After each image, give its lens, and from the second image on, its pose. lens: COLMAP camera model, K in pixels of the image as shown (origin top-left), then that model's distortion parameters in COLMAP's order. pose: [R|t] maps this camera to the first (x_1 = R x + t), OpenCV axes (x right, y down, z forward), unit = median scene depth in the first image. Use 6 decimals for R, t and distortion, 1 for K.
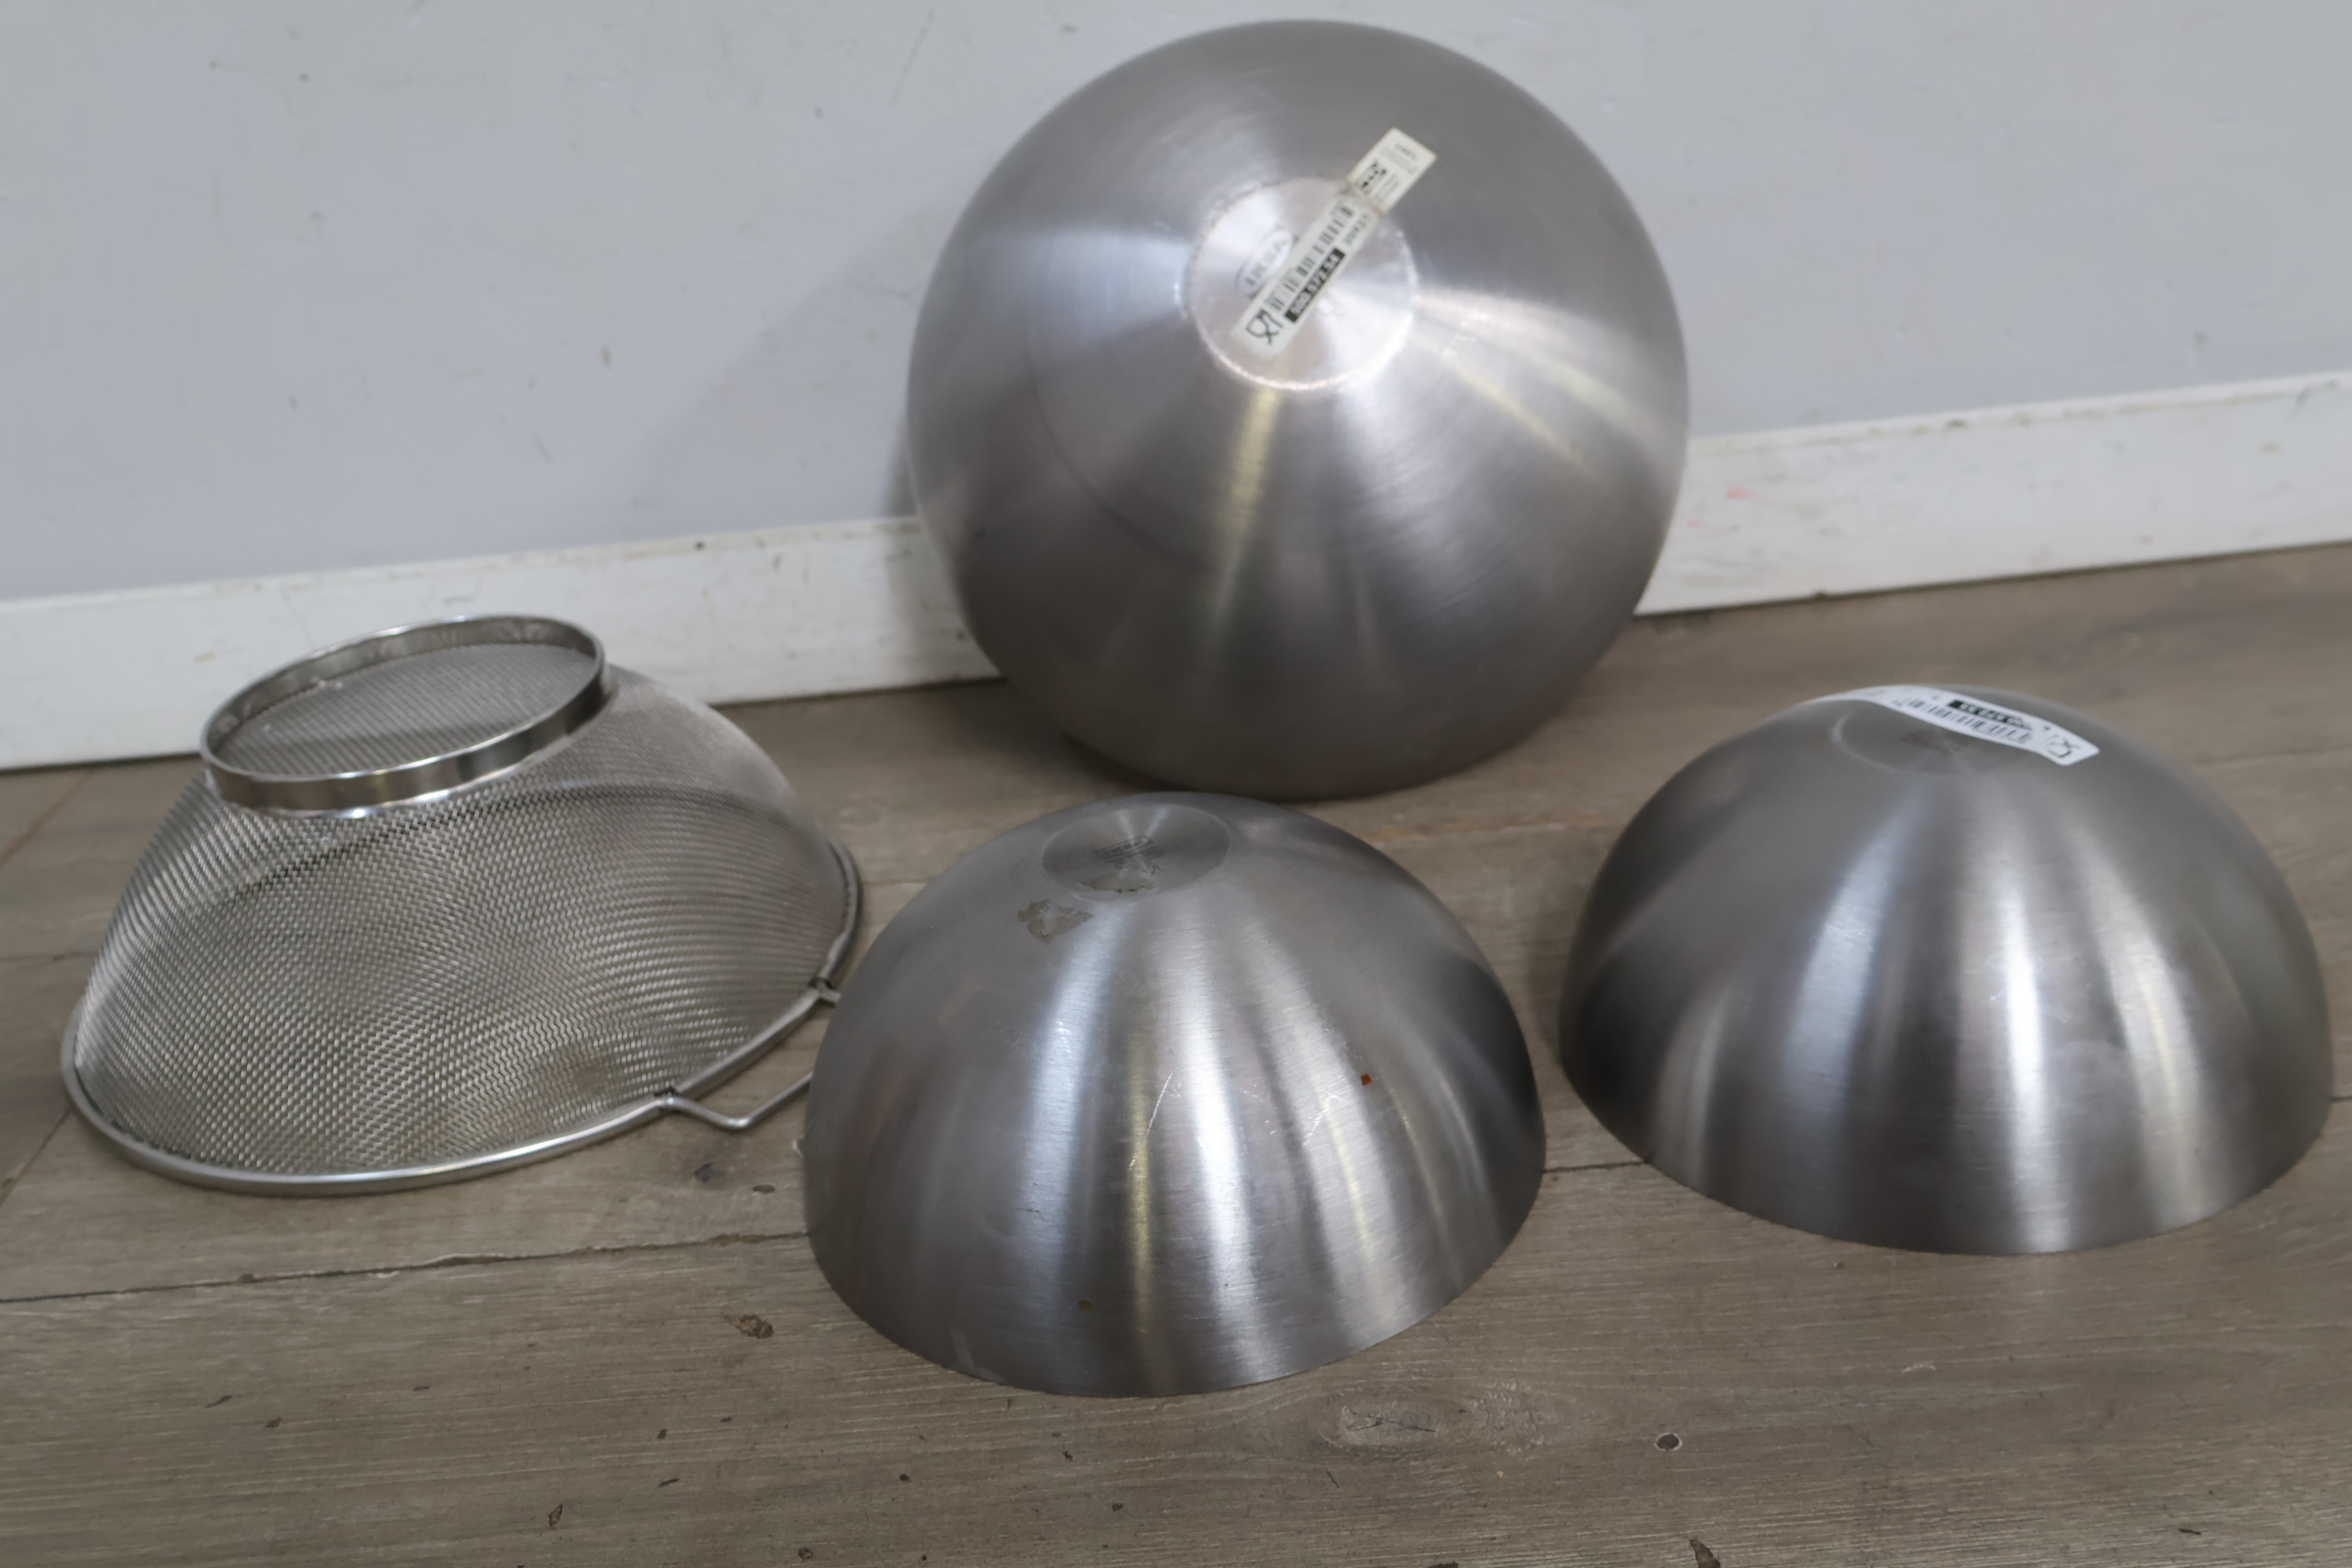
lens RADIAL K [[2338.0, 0, 1171.0], [0, 2338.0, 769.7], [0, 0, 1]] dist [0.010735, 0.000000]
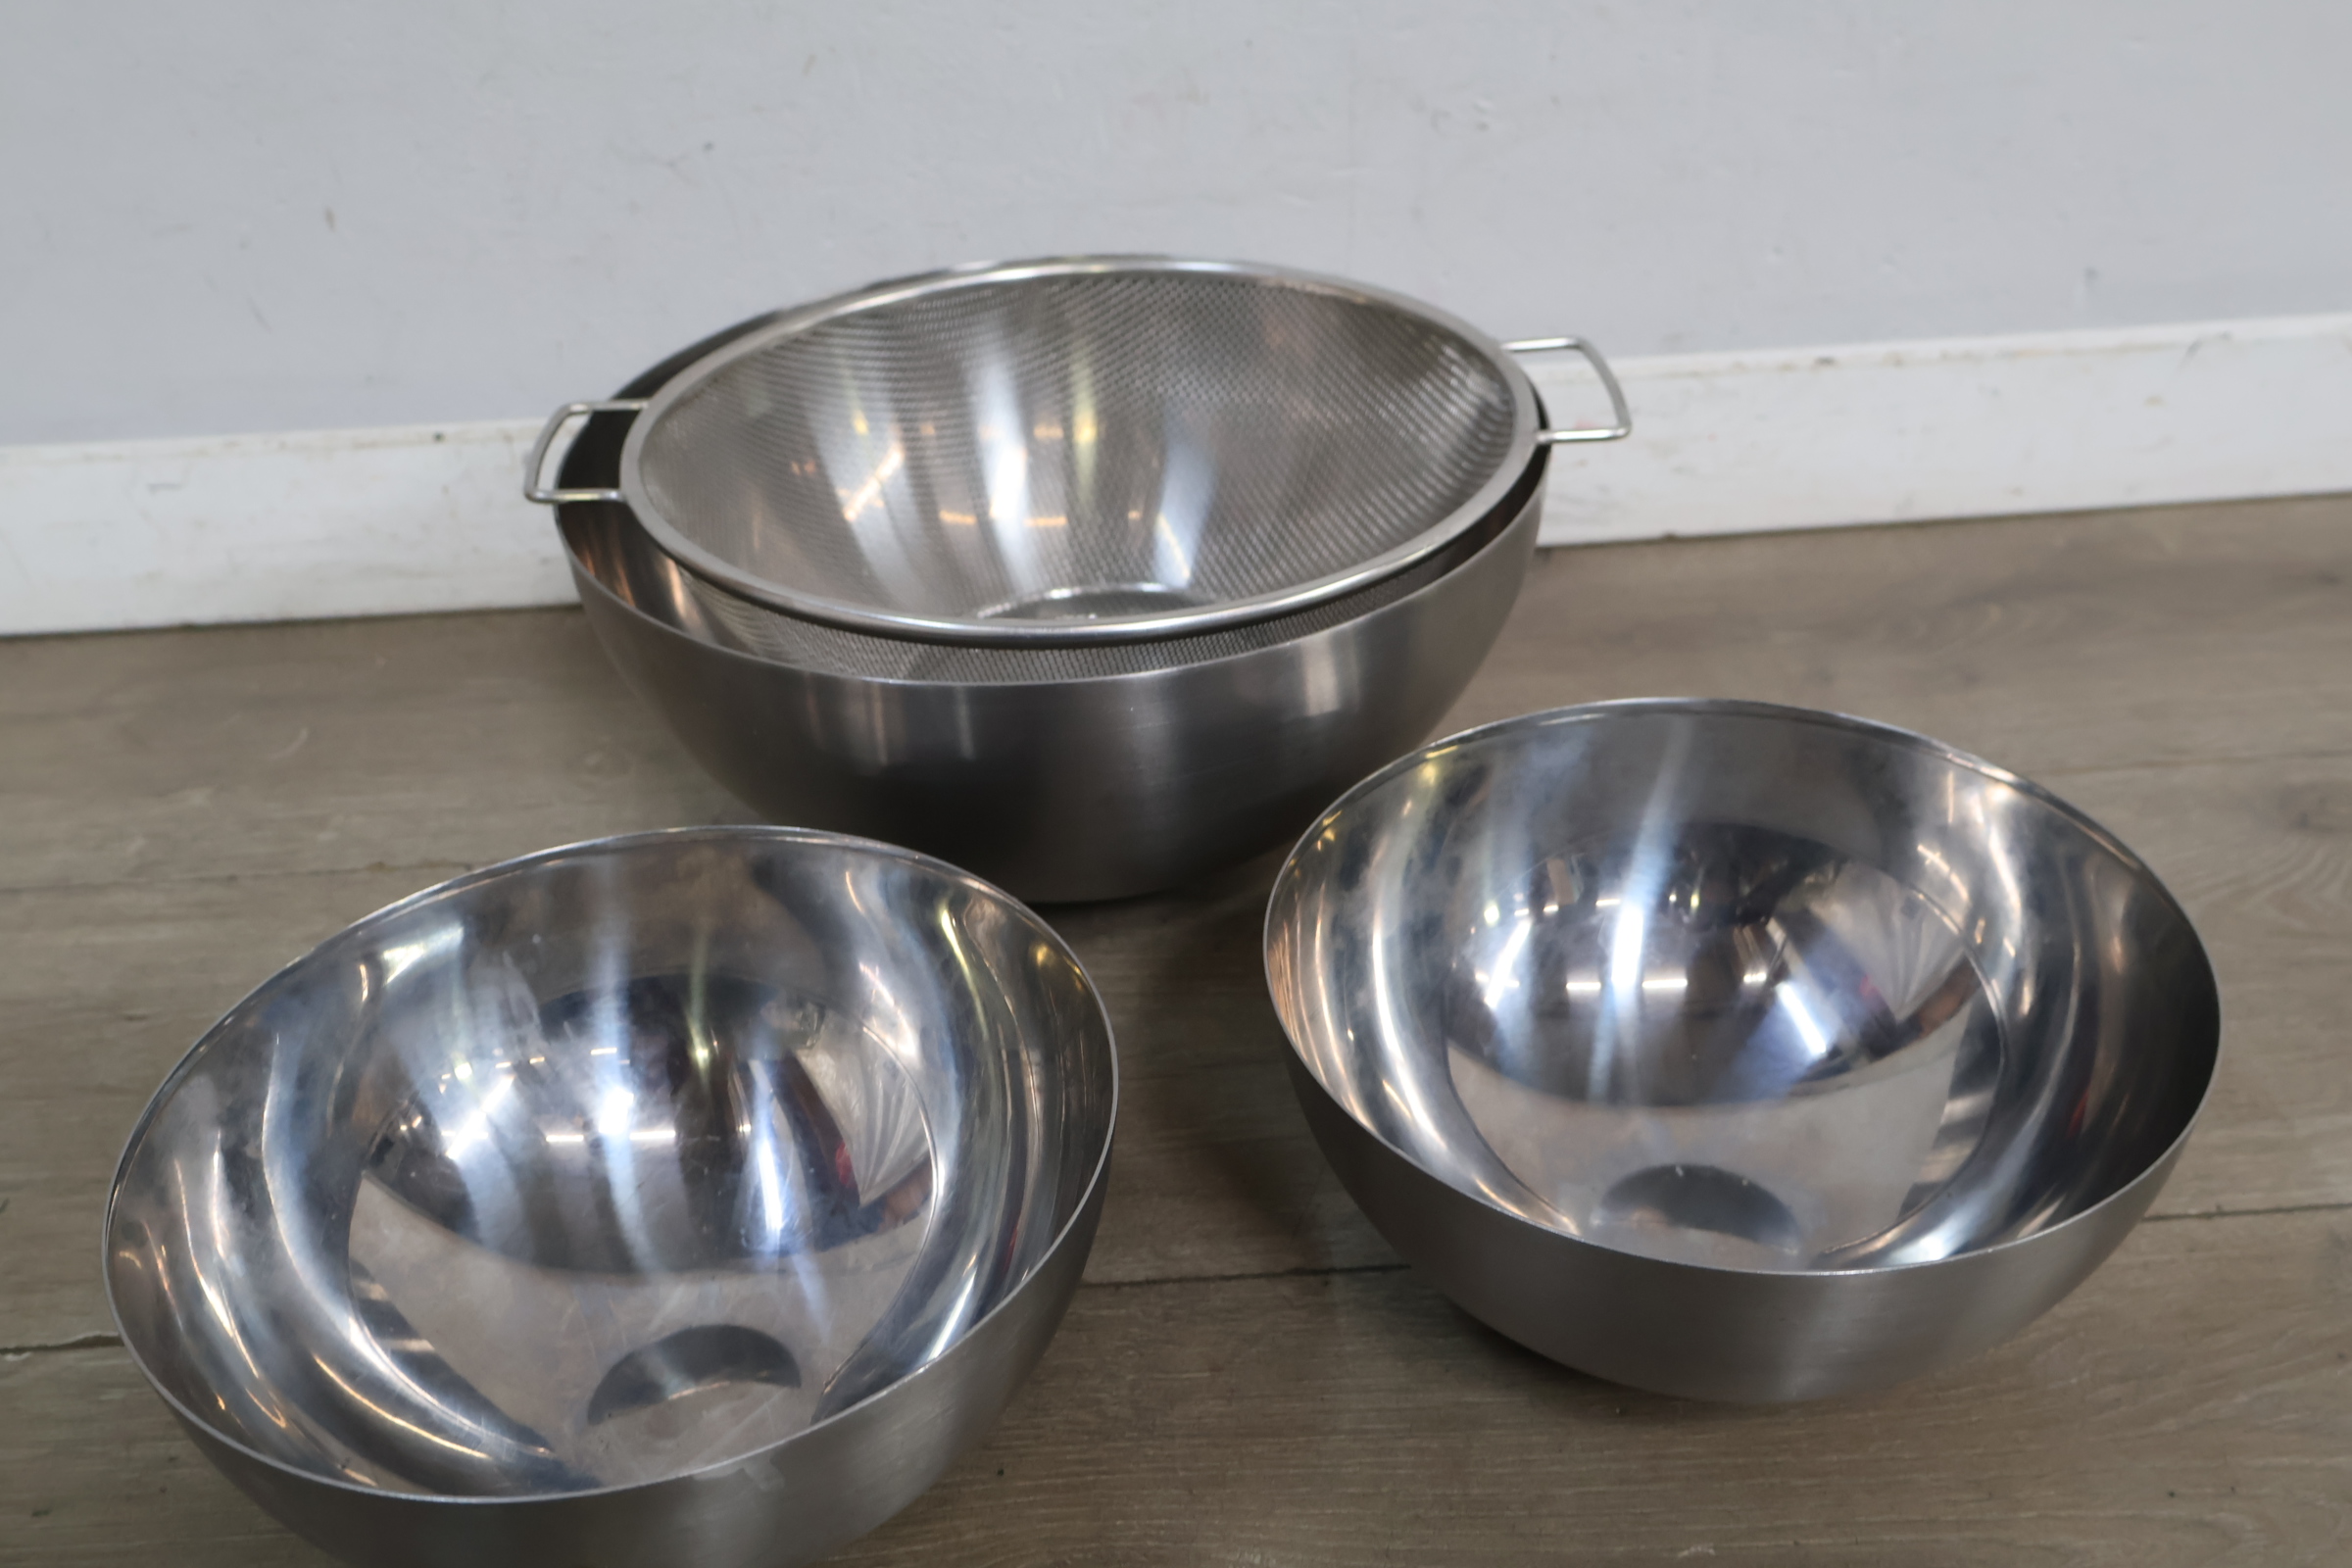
lens RADIAL K [[2338.0, 0, 1178.3], [0, 2338.0, 774.7], [0, 0, 1]] dist [0.010735, 0.000000]
pose [[0.997726, 0.029831, 0.060444, 0.049257], [-0.036999, 0.991942, 0.121171, -0.140701], [-0.056342, -0.123132, 0.990790, 0.132294]]
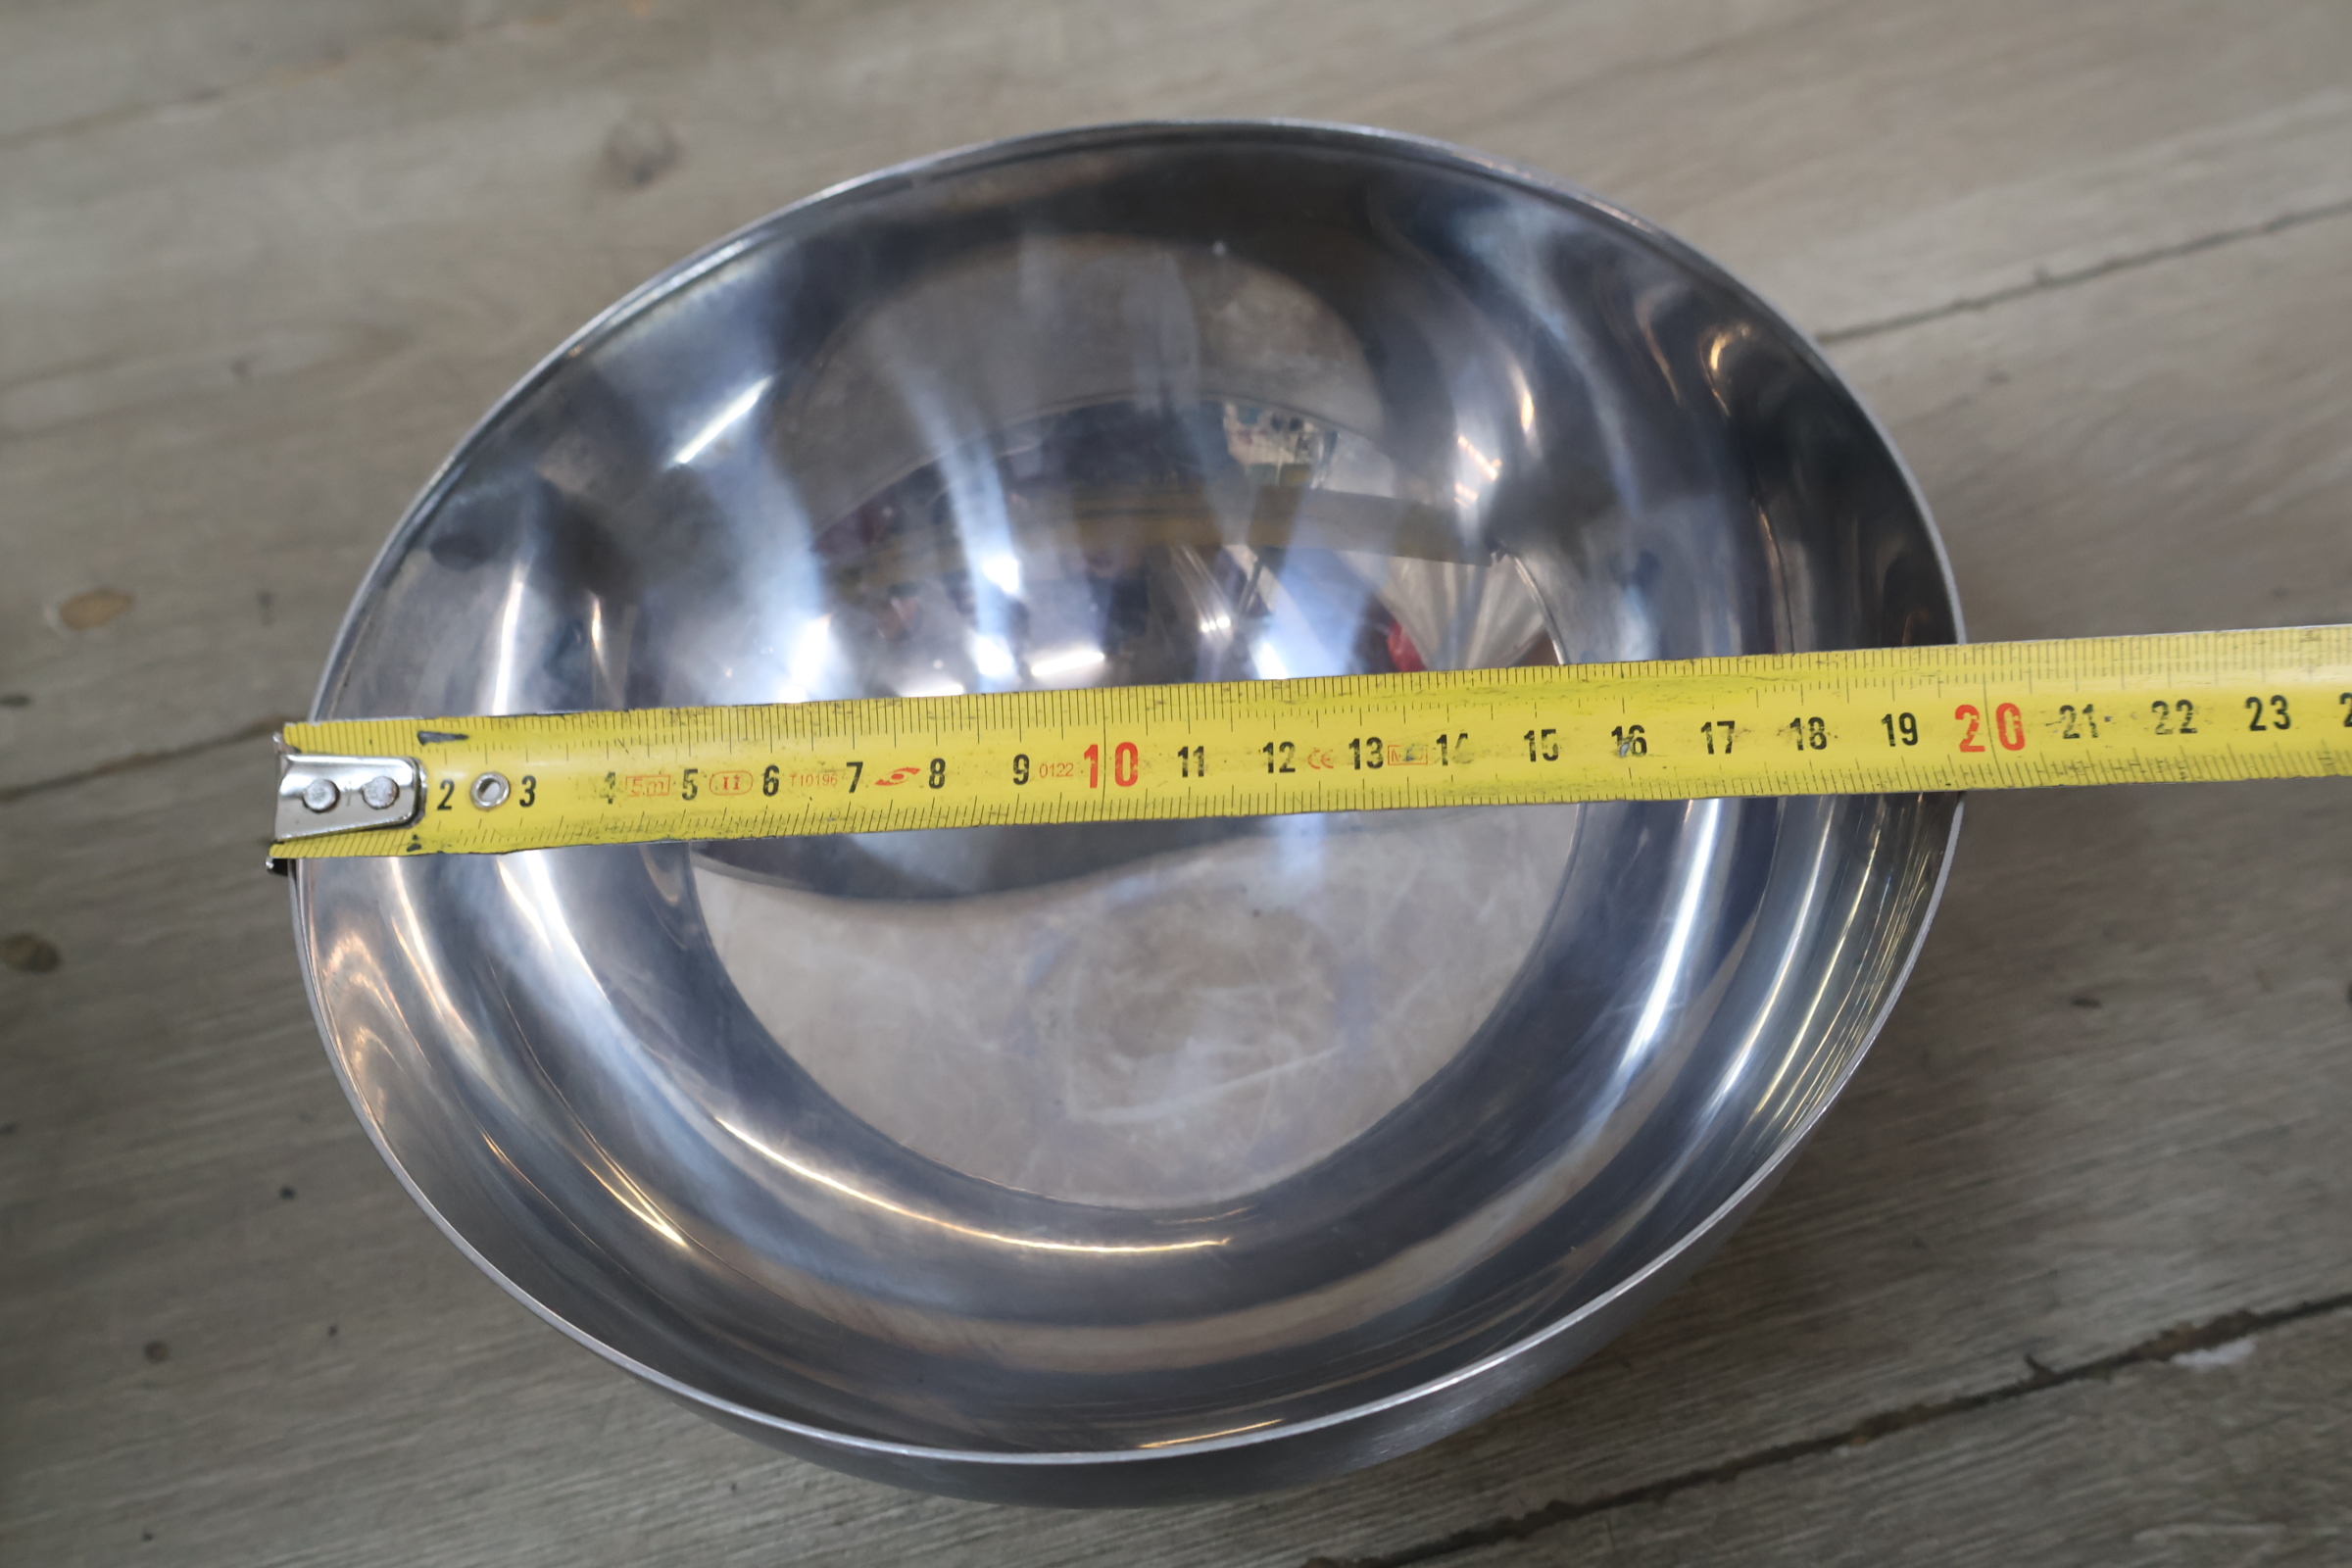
lens RADIAL K [[2338.0, 0, 1191.0], [0, 2338.0, 788.9], [0, 0, 1]] dist [0.010735, 0.000000]
pose [[0.974870, -0.183550, 0.126247, 0.072896], [0.106408, 0.881530, 0.459980, -0.080695], [-0.195719, -0.434987, 0.878908, 0.380054]]
